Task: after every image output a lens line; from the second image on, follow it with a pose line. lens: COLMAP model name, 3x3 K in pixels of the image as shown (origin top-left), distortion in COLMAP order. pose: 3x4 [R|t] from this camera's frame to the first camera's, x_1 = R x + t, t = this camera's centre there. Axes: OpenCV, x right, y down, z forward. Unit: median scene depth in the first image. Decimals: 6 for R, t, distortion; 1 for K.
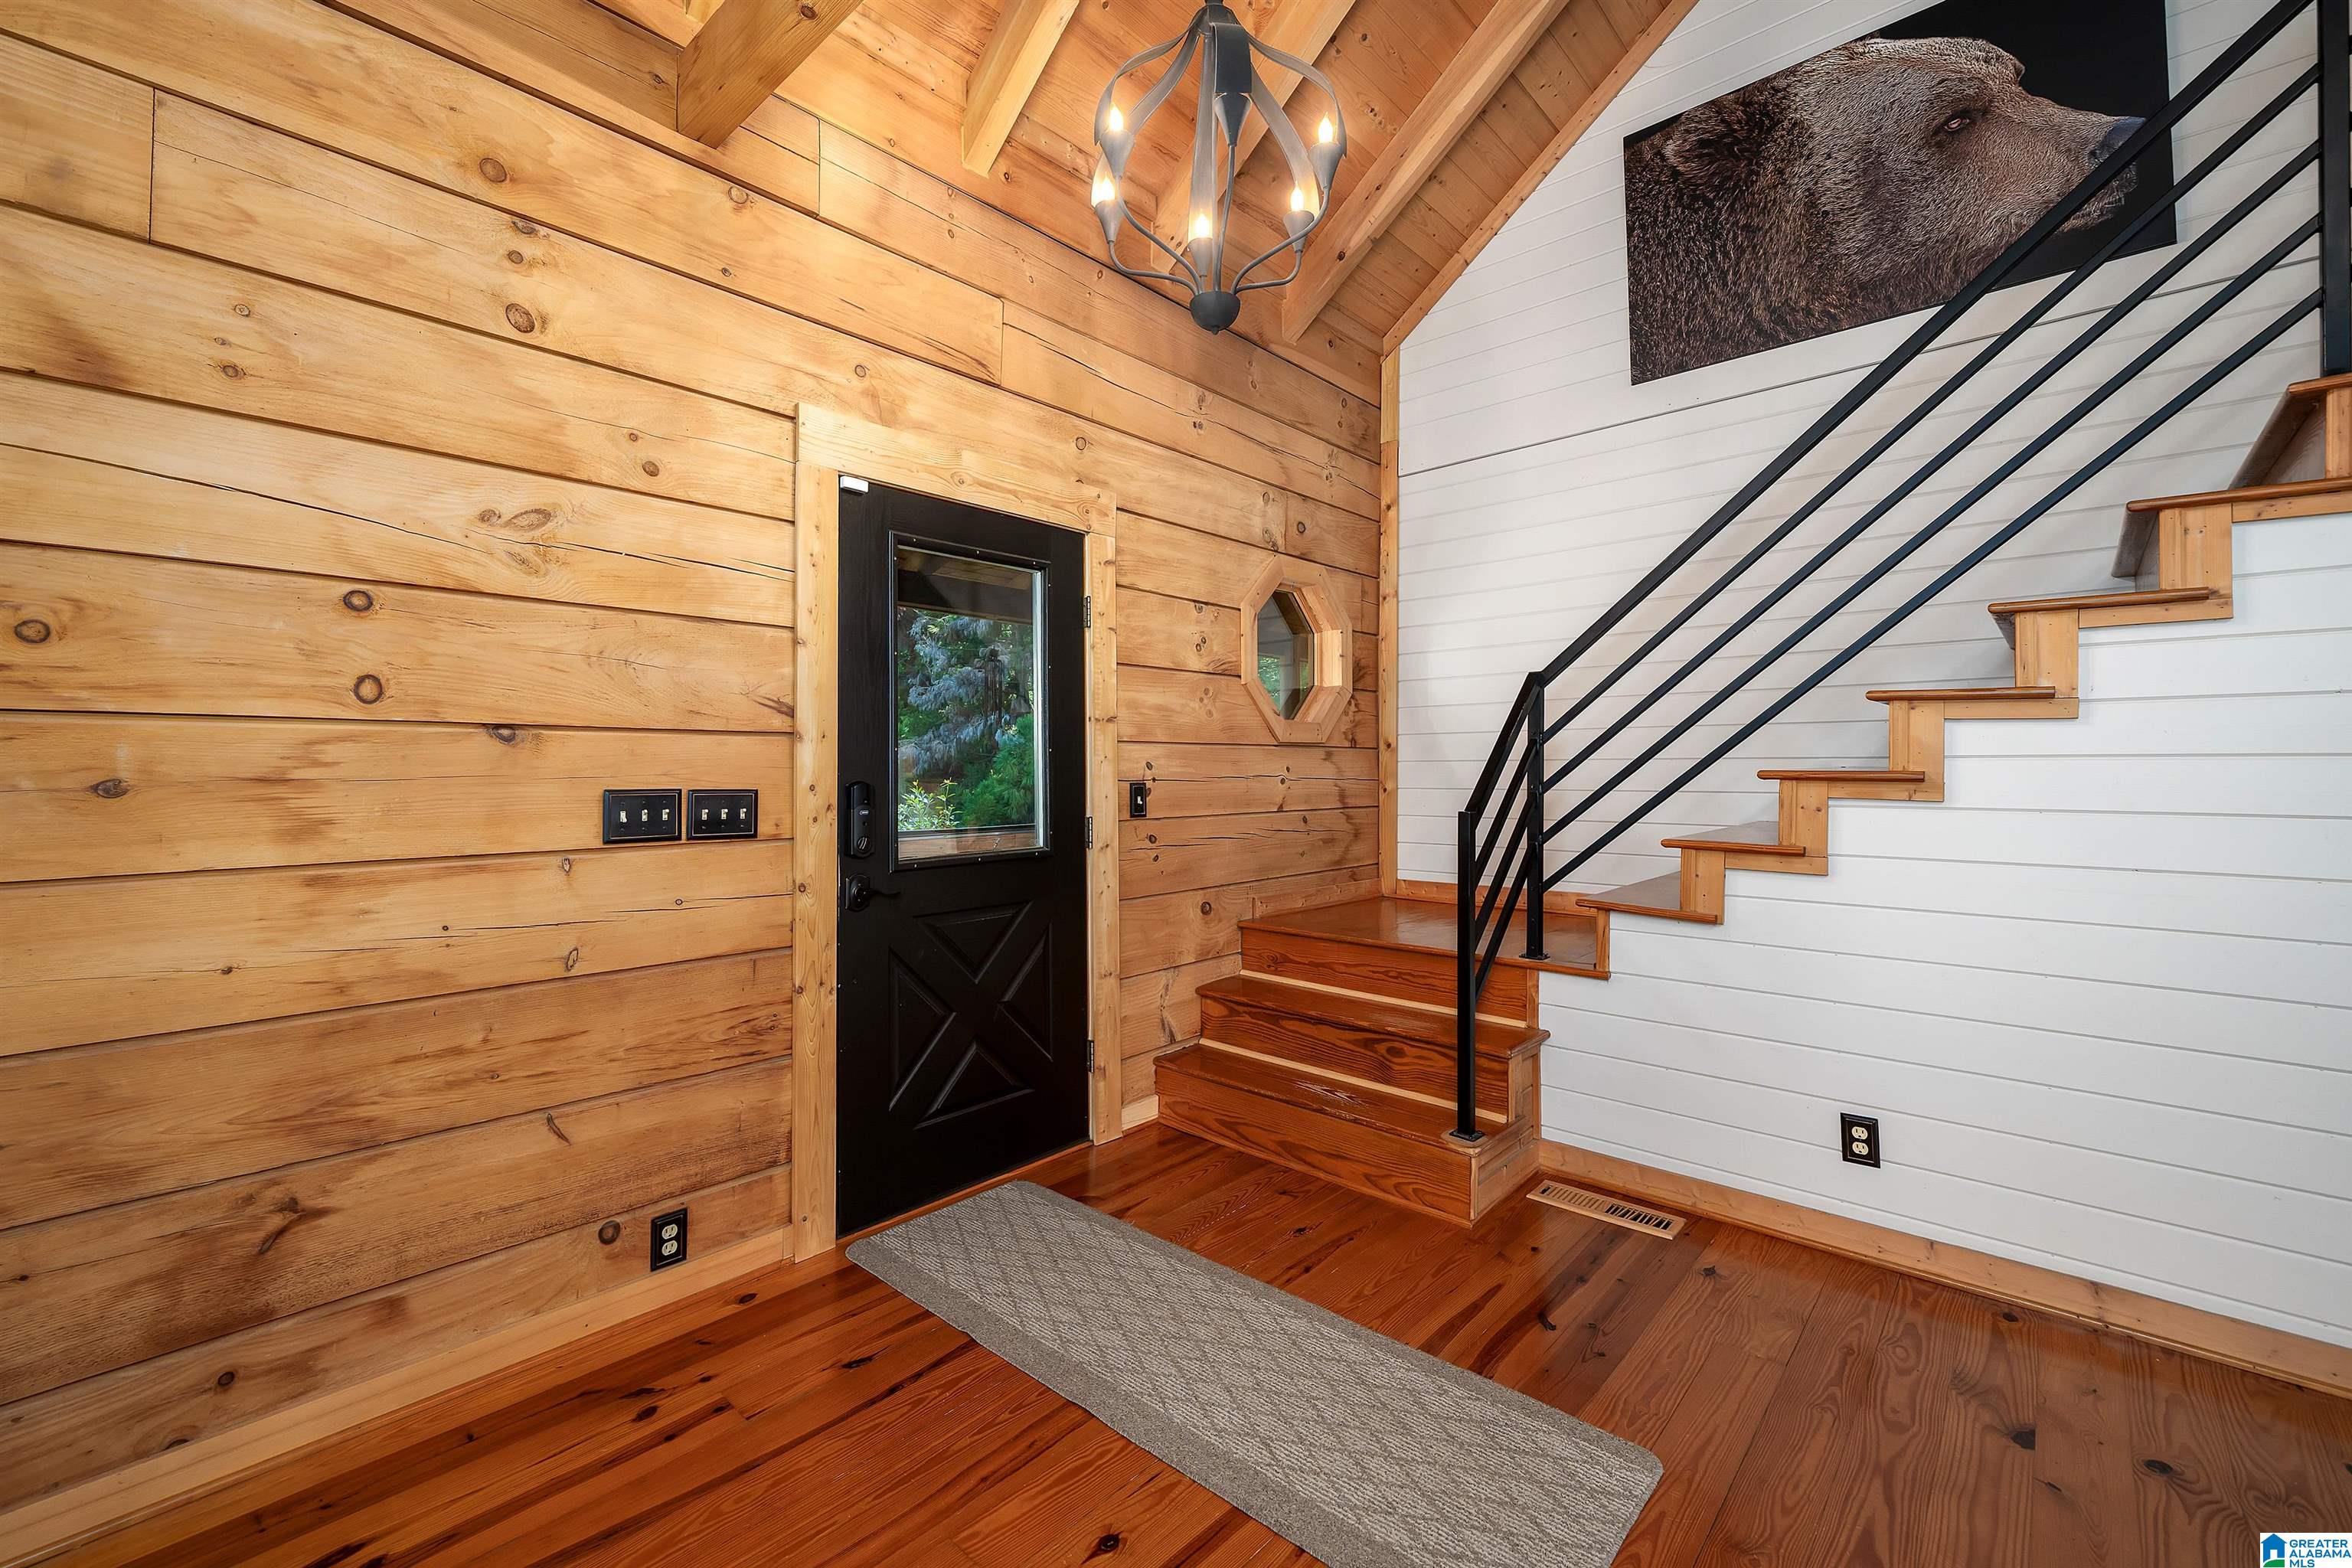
lens RADIAL K [[962.7, 0, 1156.1], [0, 962.7, 726.0], [0, 0, 1]] dist [-0.002079, -0.000167]
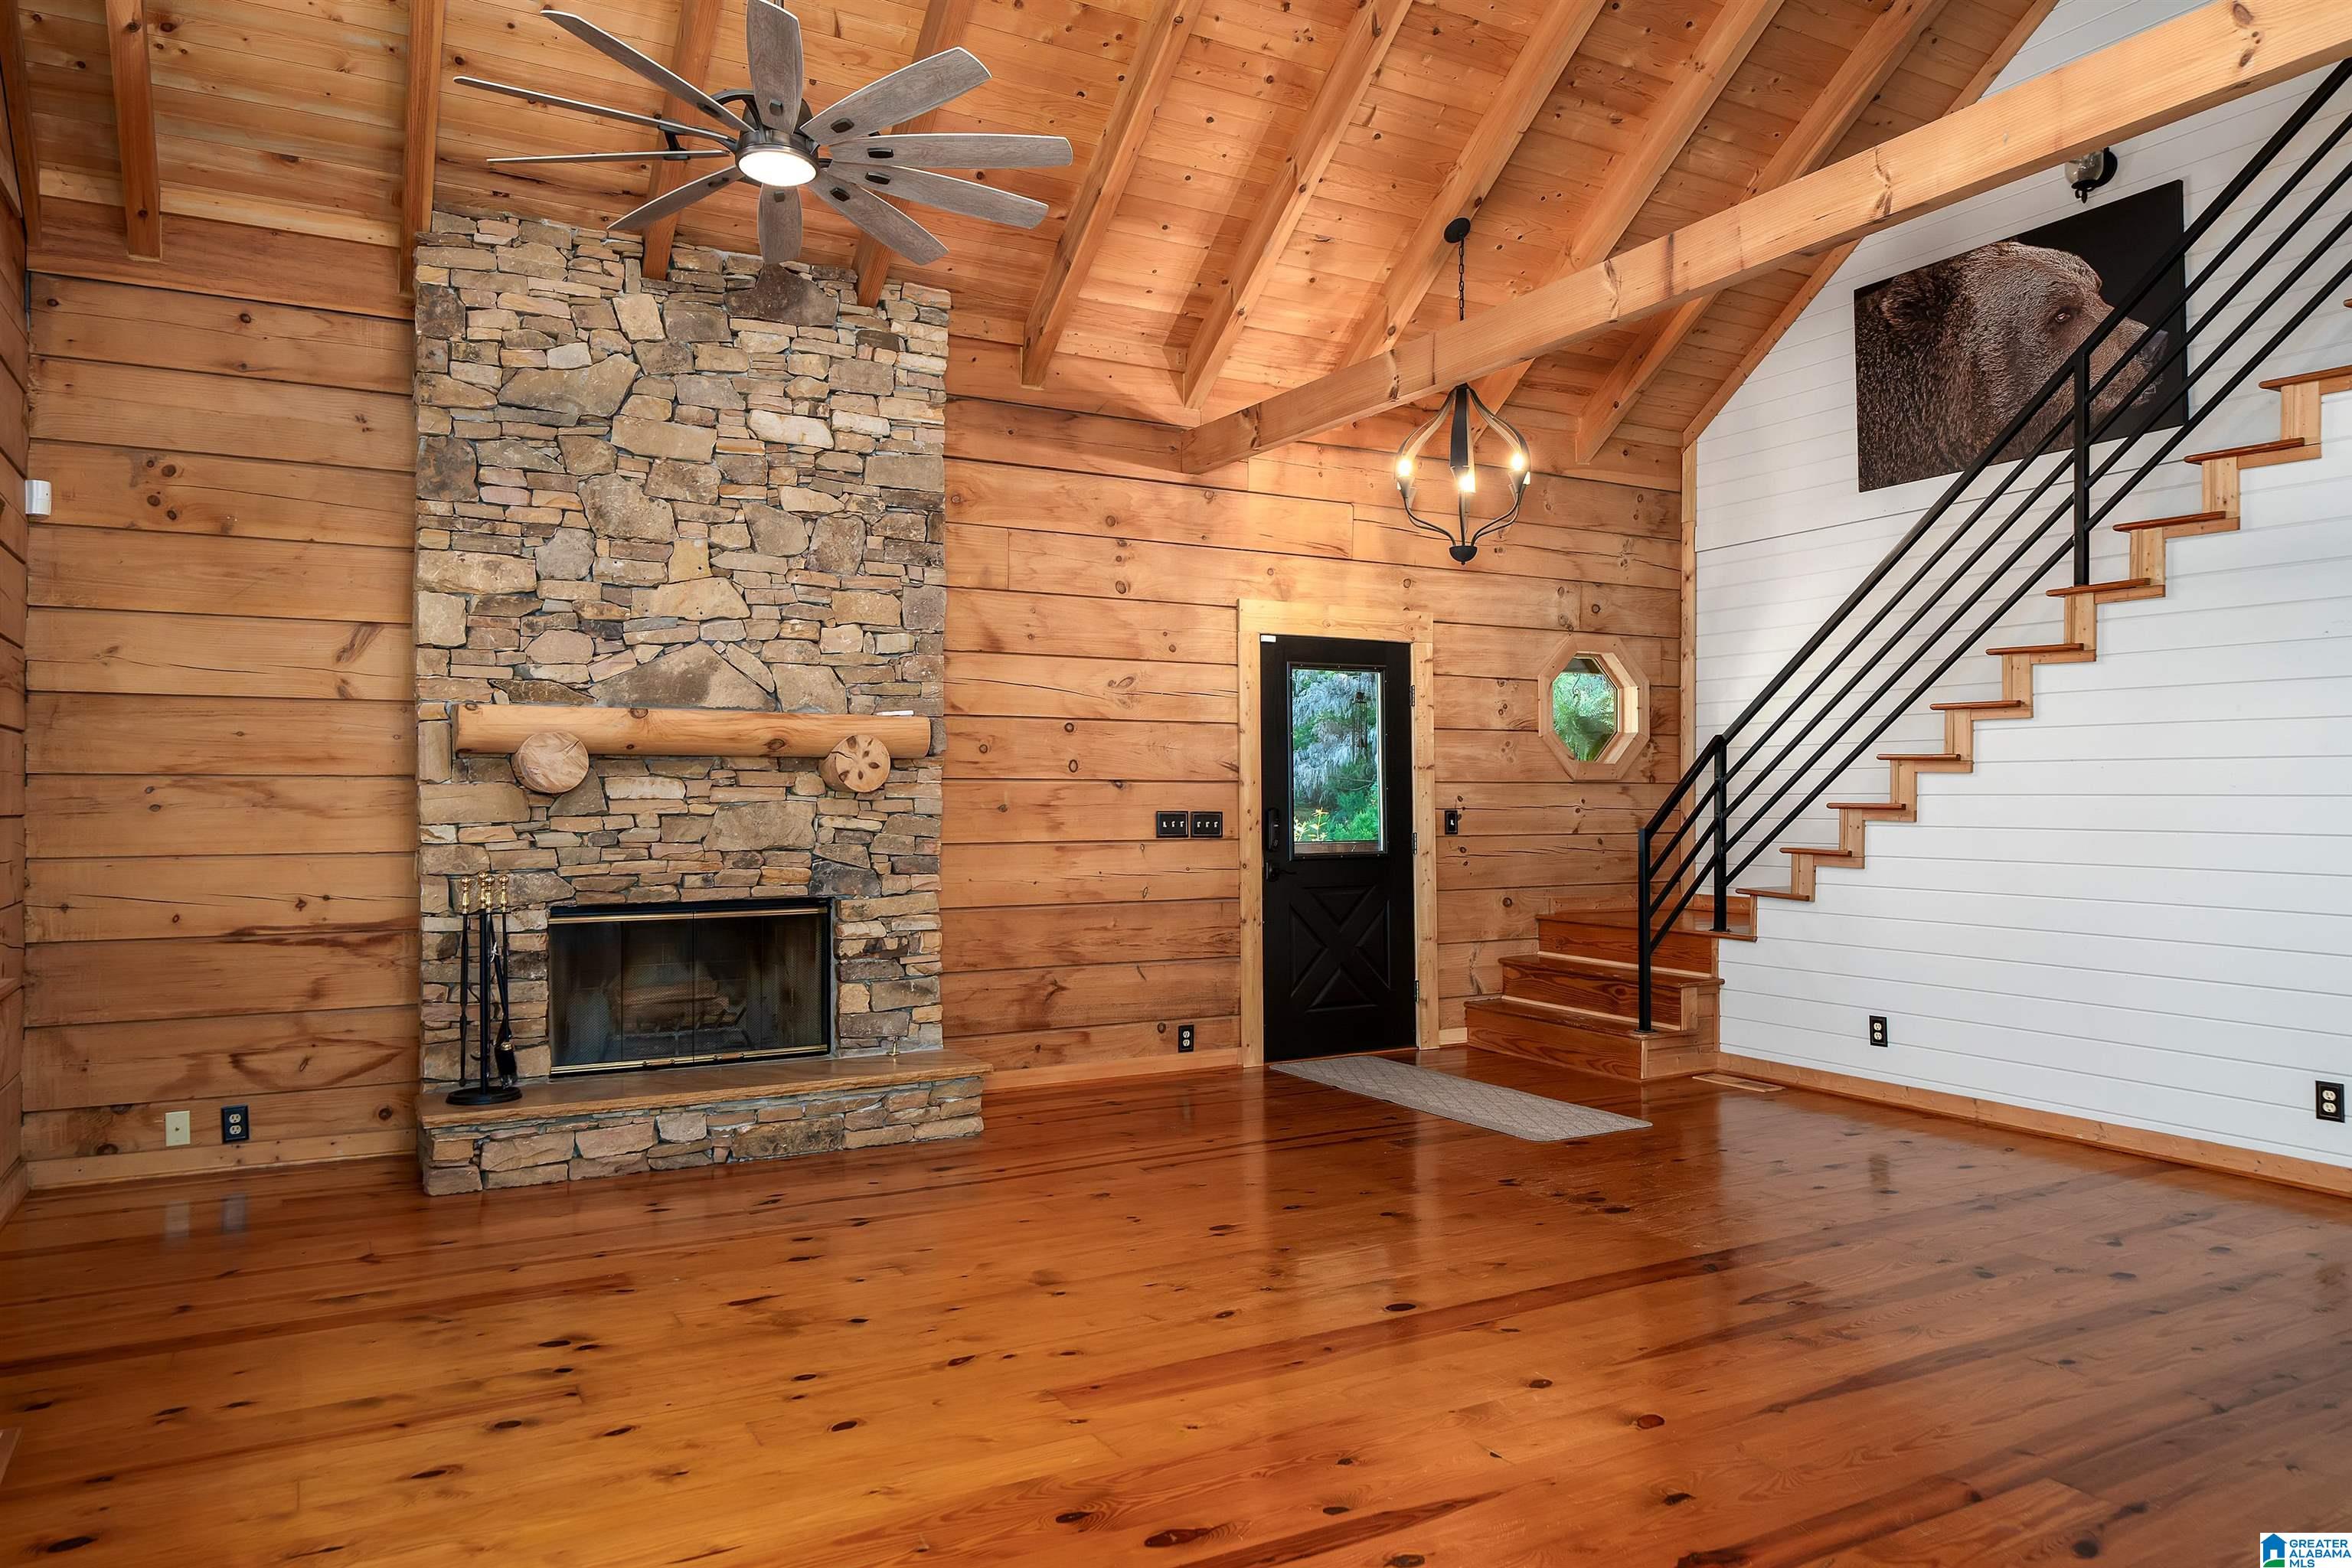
lens RADIAL K [[1512.4, 0, 1176.0], [0, 1512.4, 784.0], [0, 0, 1]] dist [-0.003833, -0.001725]
pose [[0.953731, -0.001985, -0.300654, 0.304133], [0.012434, 0.999383, 0.032845, -0.067965], [0.300403, -0.035063, 0.953168, -1.448577]]
